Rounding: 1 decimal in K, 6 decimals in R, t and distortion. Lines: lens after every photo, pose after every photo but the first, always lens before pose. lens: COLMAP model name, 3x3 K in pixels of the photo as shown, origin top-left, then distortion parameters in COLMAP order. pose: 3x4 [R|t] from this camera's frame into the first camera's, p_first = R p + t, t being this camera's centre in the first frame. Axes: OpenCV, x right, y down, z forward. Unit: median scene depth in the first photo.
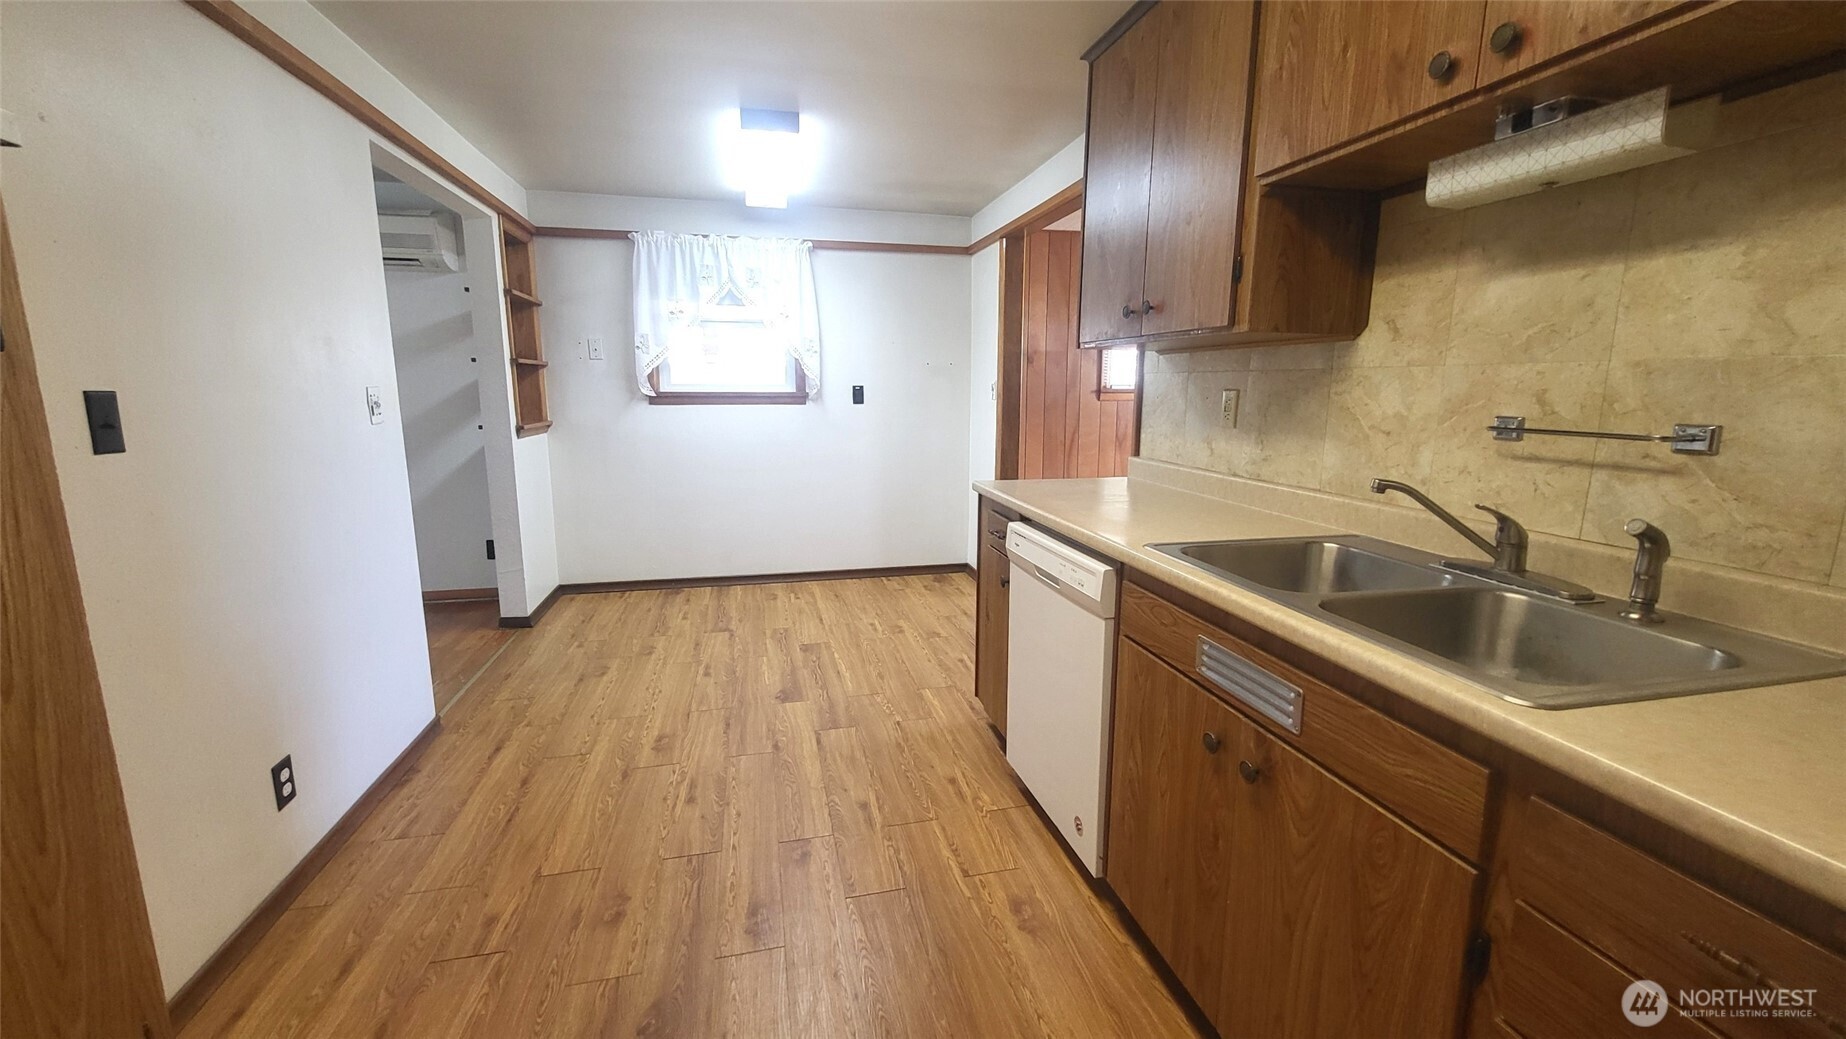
lens RADIAL K [[729.0, 0, 928.6], [0, 729.0, 517.5], [0, 0, 1]] dist [-0.002163, 0.000090]
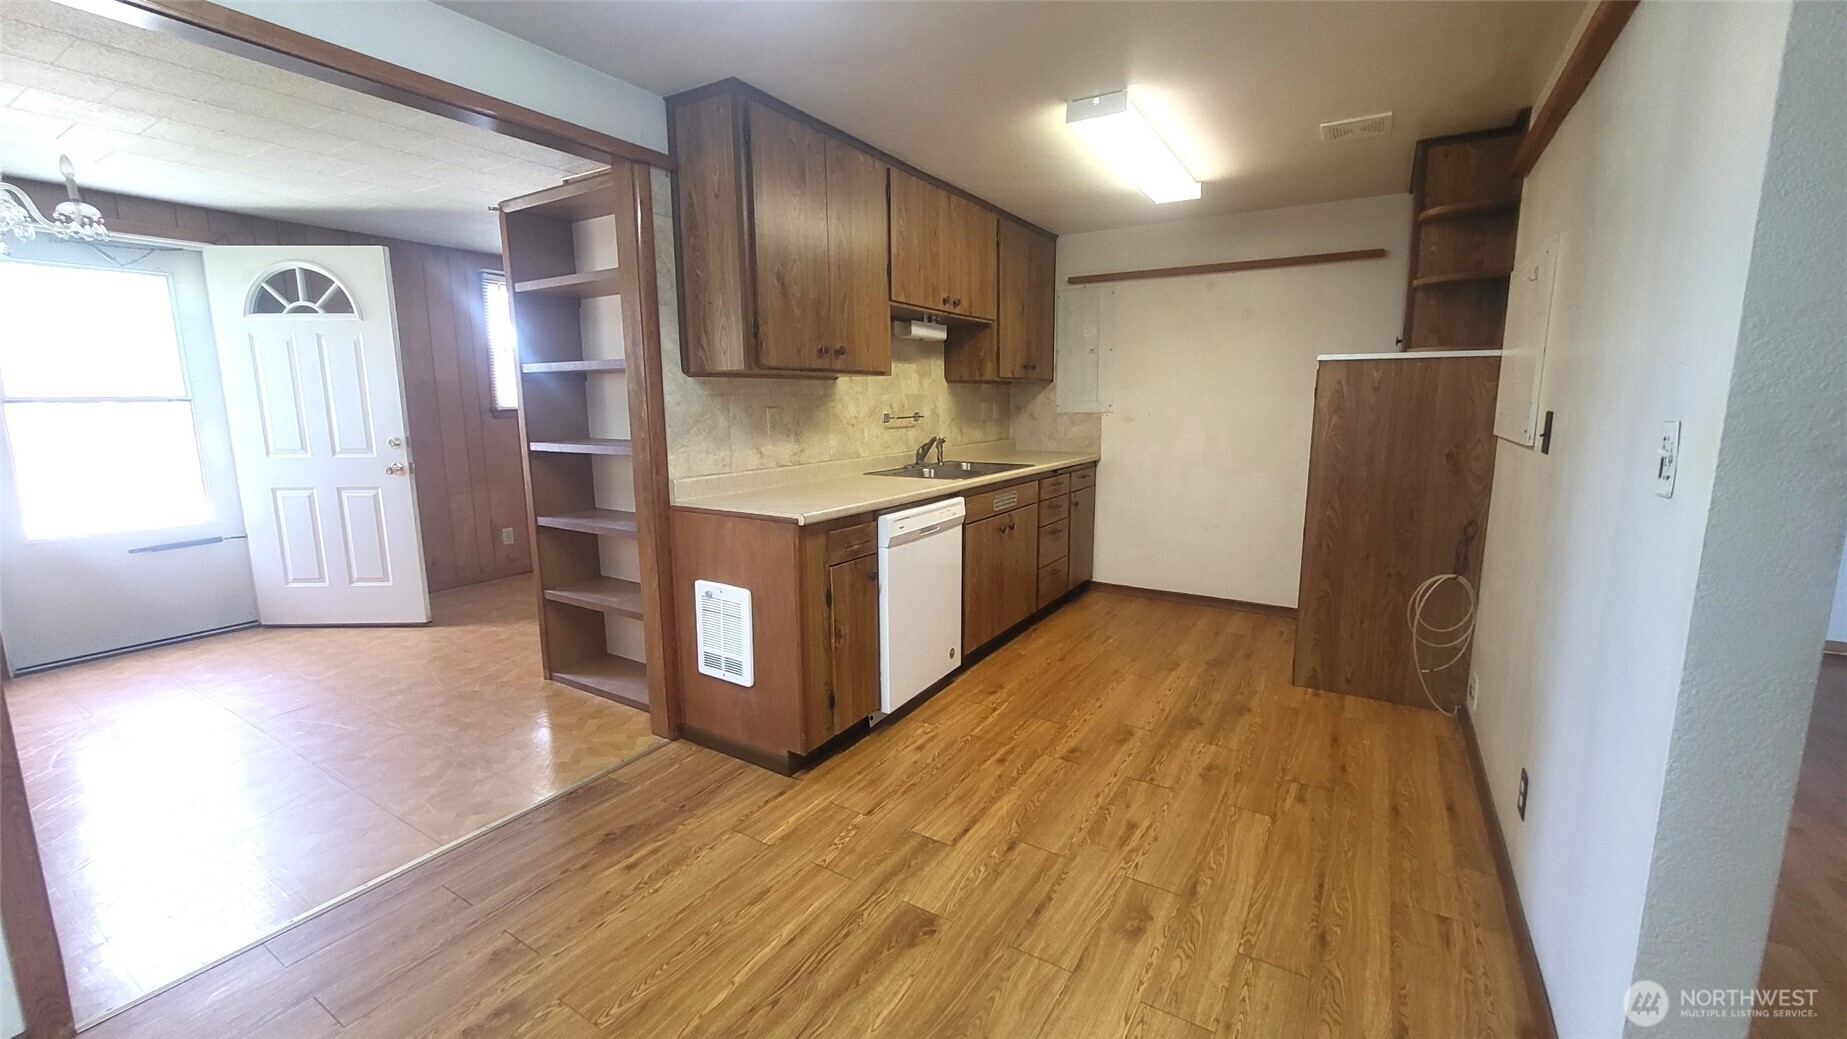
lens RADIAL K [[729.4, 0, 921.0], [0, 729.4, 516.4], [0, 0, 1]] dist [-0.002163, 0.000090]
pose [[-0.699605, -0.117000, 0.704885, -0.773635], [0.128881, 0.949660, 0.285545, -0.330108], [-0.702810, 0.290616, -0.649308, 1.719031]]
